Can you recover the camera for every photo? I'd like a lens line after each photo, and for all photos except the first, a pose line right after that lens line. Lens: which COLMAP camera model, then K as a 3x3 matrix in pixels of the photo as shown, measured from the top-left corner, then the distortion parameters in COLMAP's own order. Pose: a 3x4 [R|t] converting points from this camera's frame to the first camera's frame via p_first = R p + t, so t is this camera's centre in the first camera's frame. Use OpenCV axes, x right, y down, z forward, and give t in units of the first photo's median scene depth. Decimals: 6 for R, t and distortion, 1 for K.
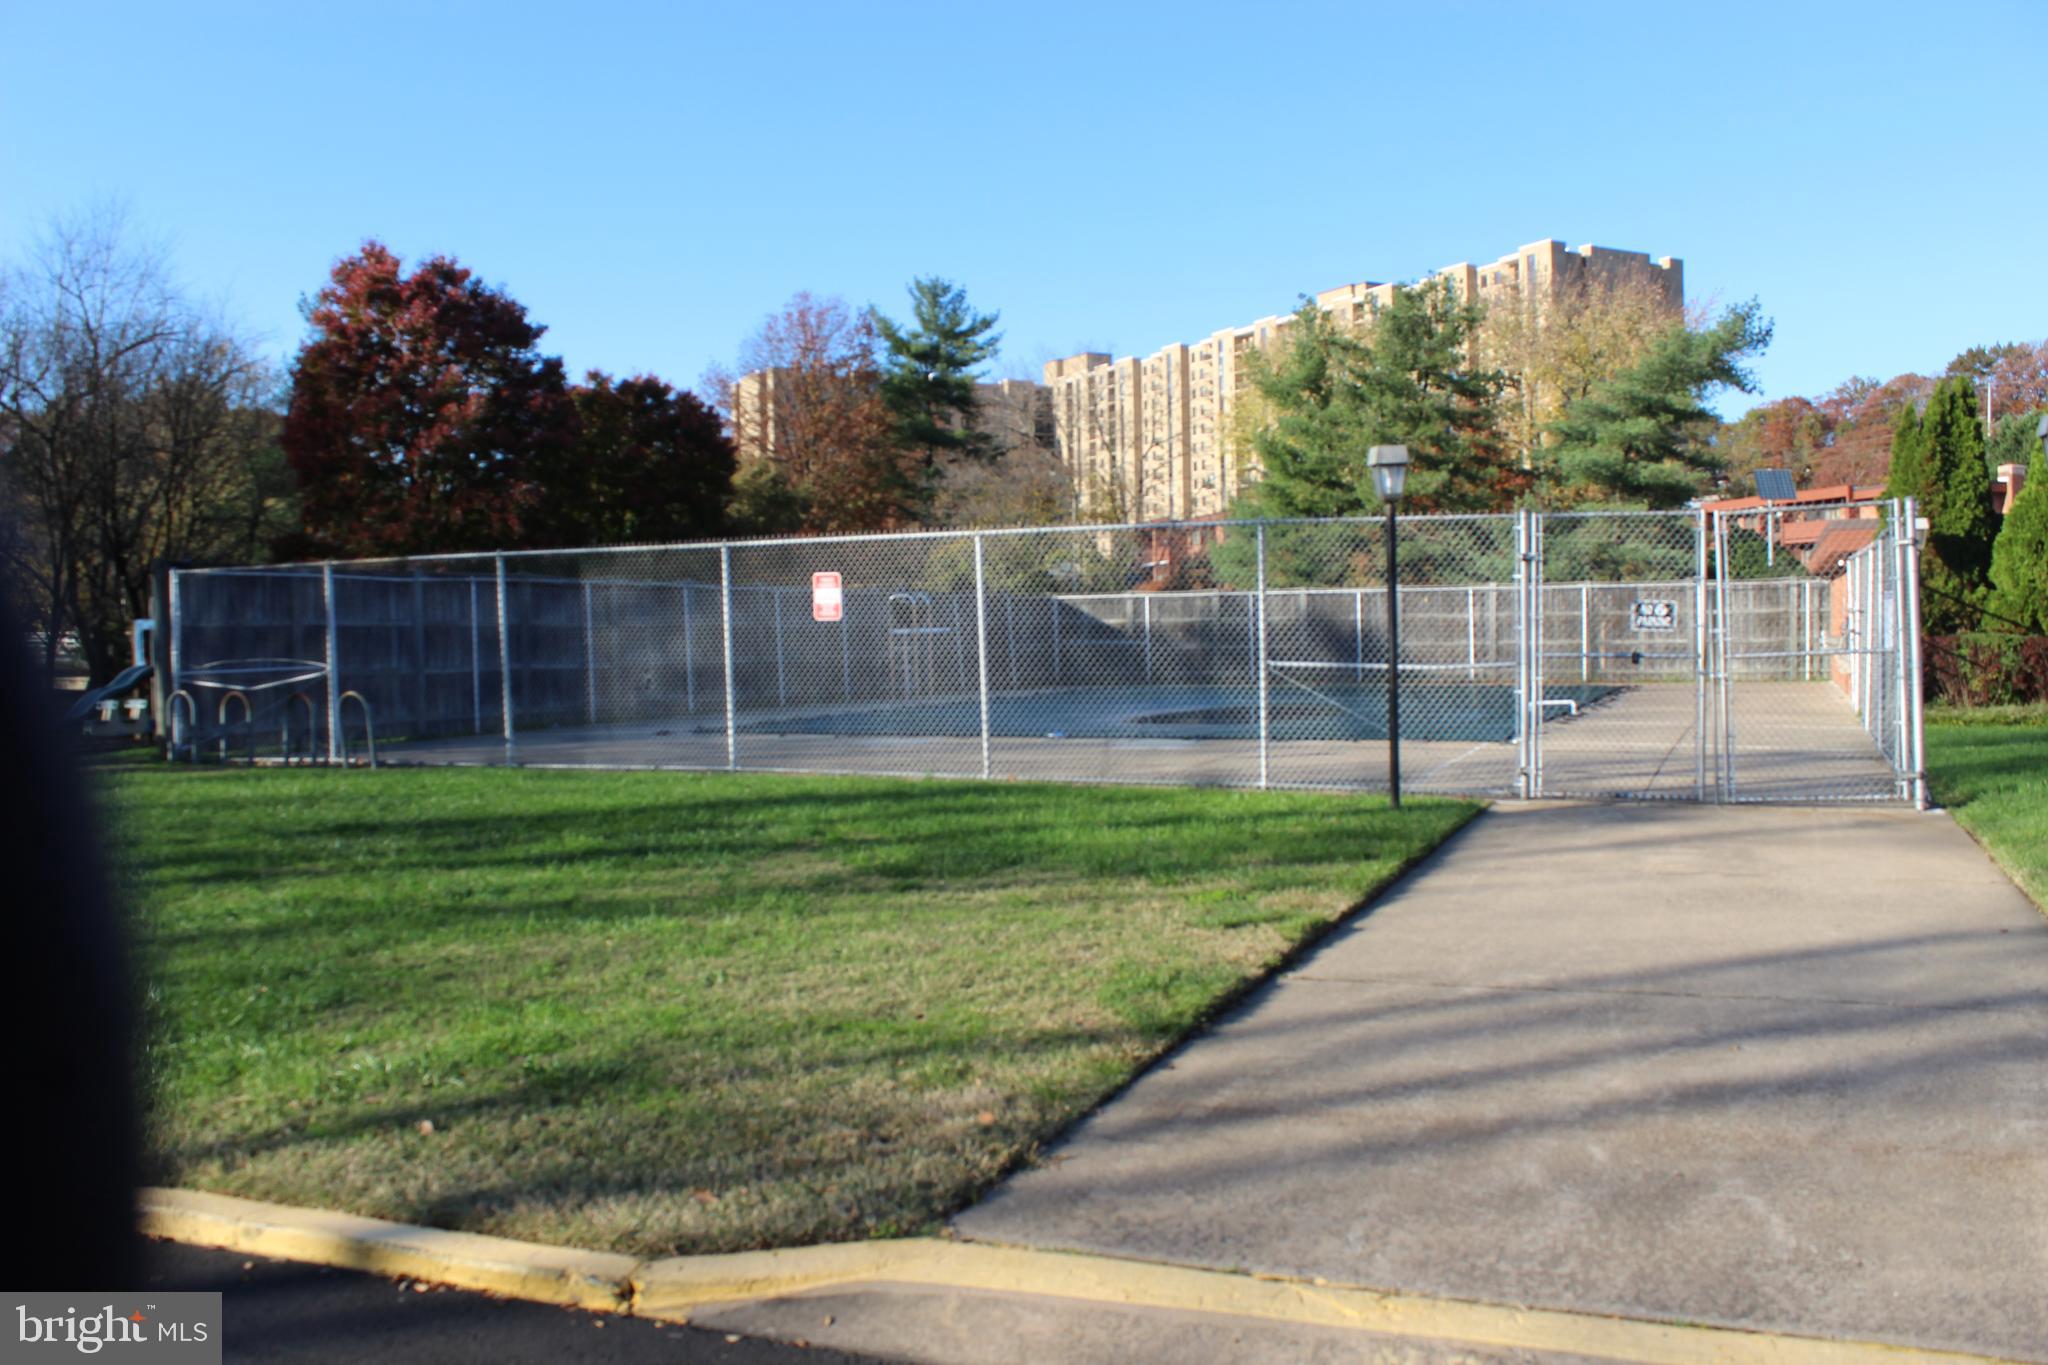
lens RADIAL K [[1727.6, 0, 1024.0], [0, 1727.6, 682.5], [0, 0, 1]] dist [-0.157245, 0.149306]
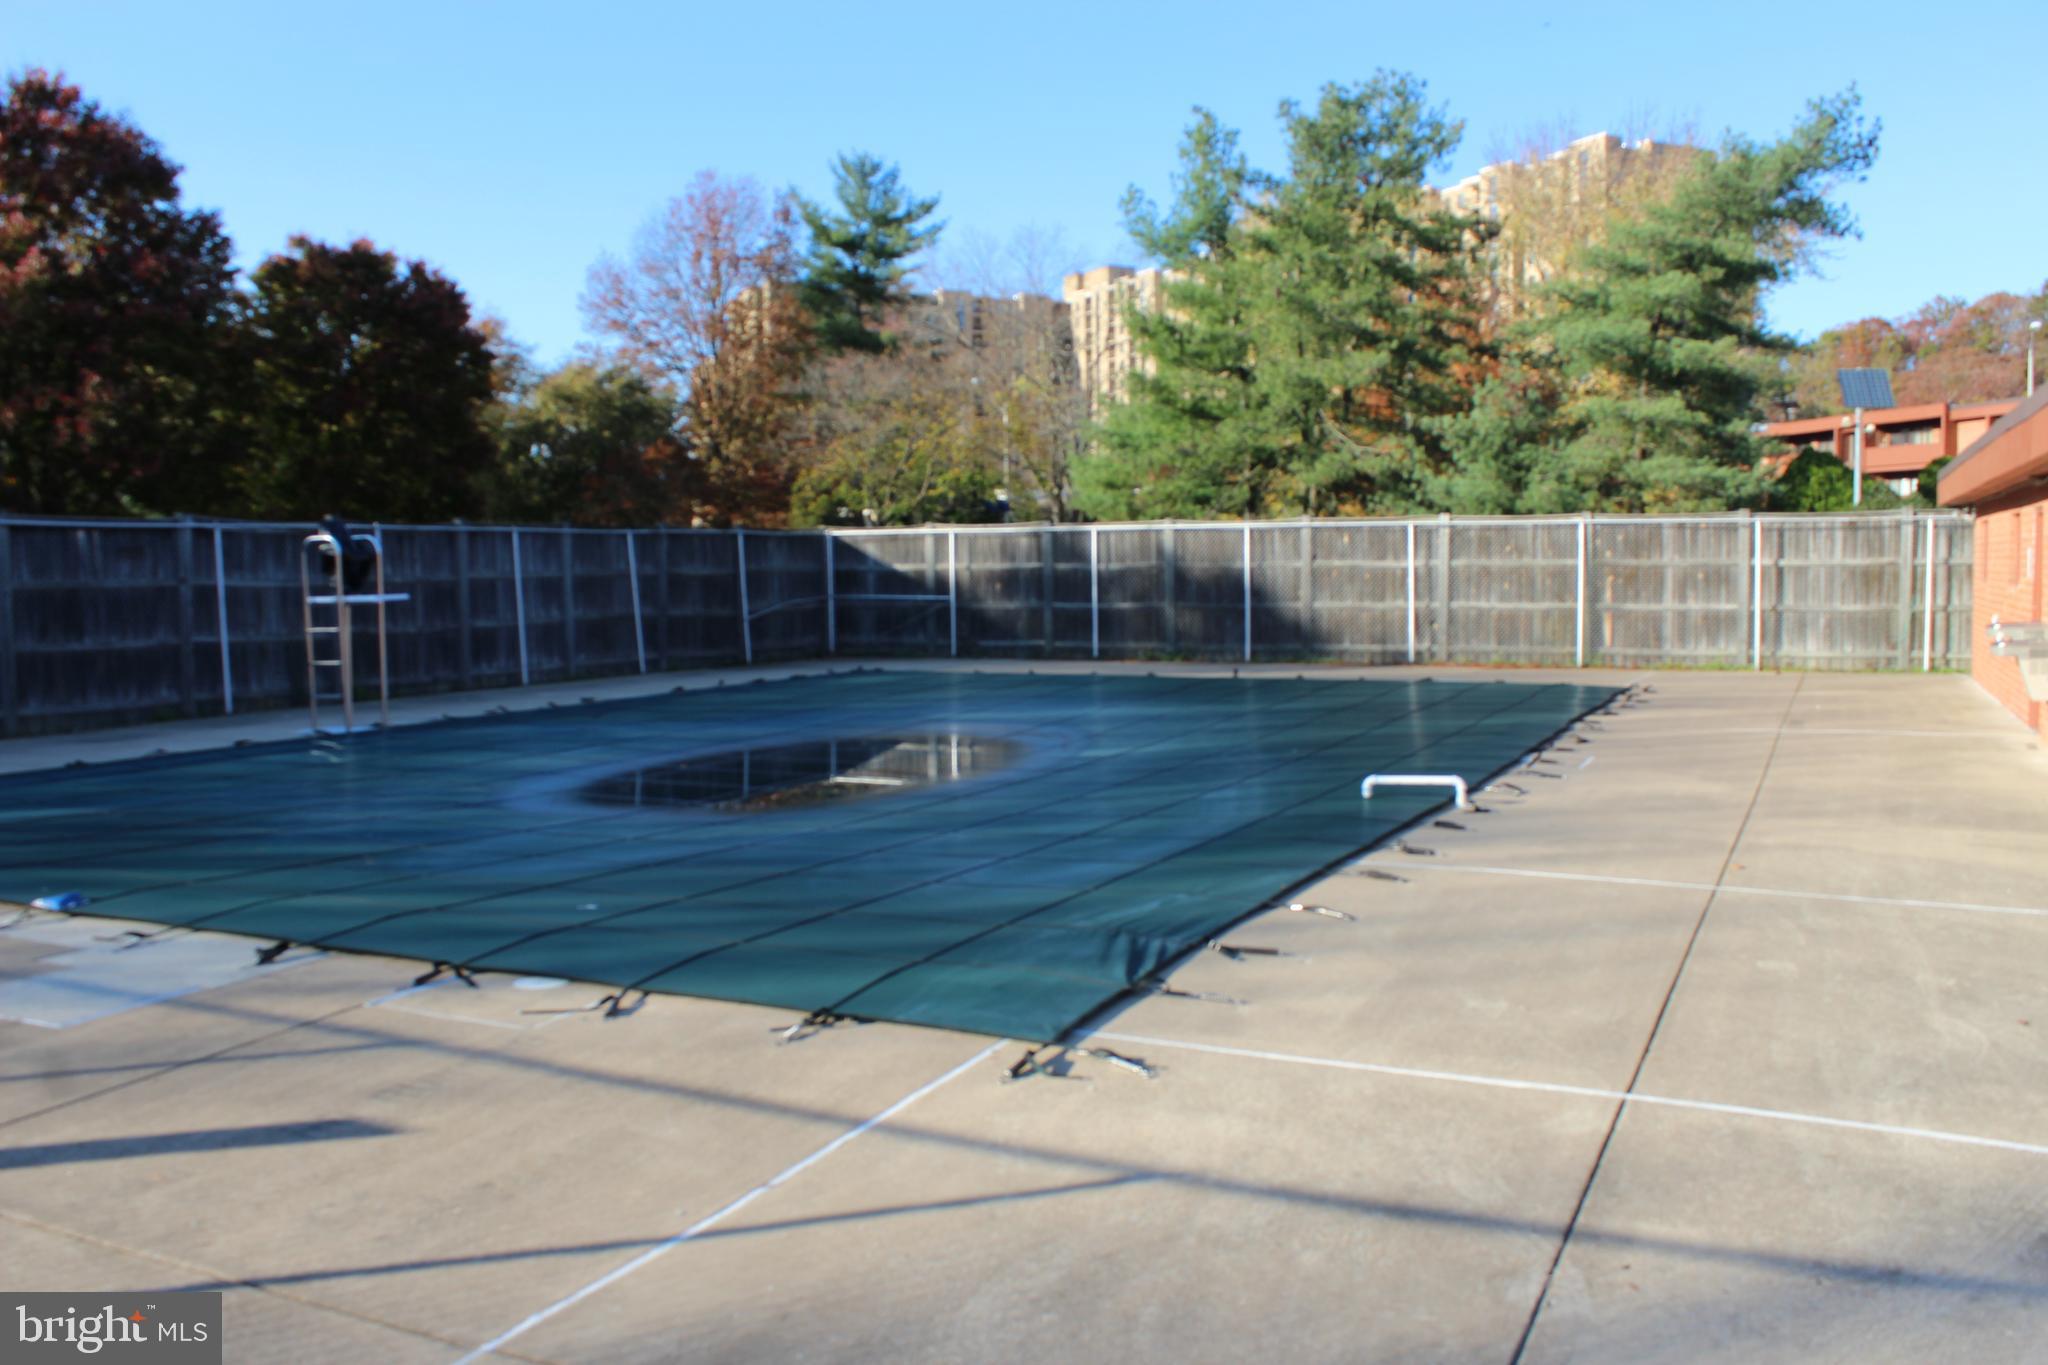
lens RADIAL K [[1727.6, 0, 1024.0], [0, 1727.6, 682.5], [0, 0, 1]] dist [-0.157245, 0.149306]
pose [[0.999406, 0.007797, -0.033562, 0.118393], [-0.006394, 0.999109, 0.041706, -0.017570], [0.033857, -0.041467, 0.998566, 0.289118]]
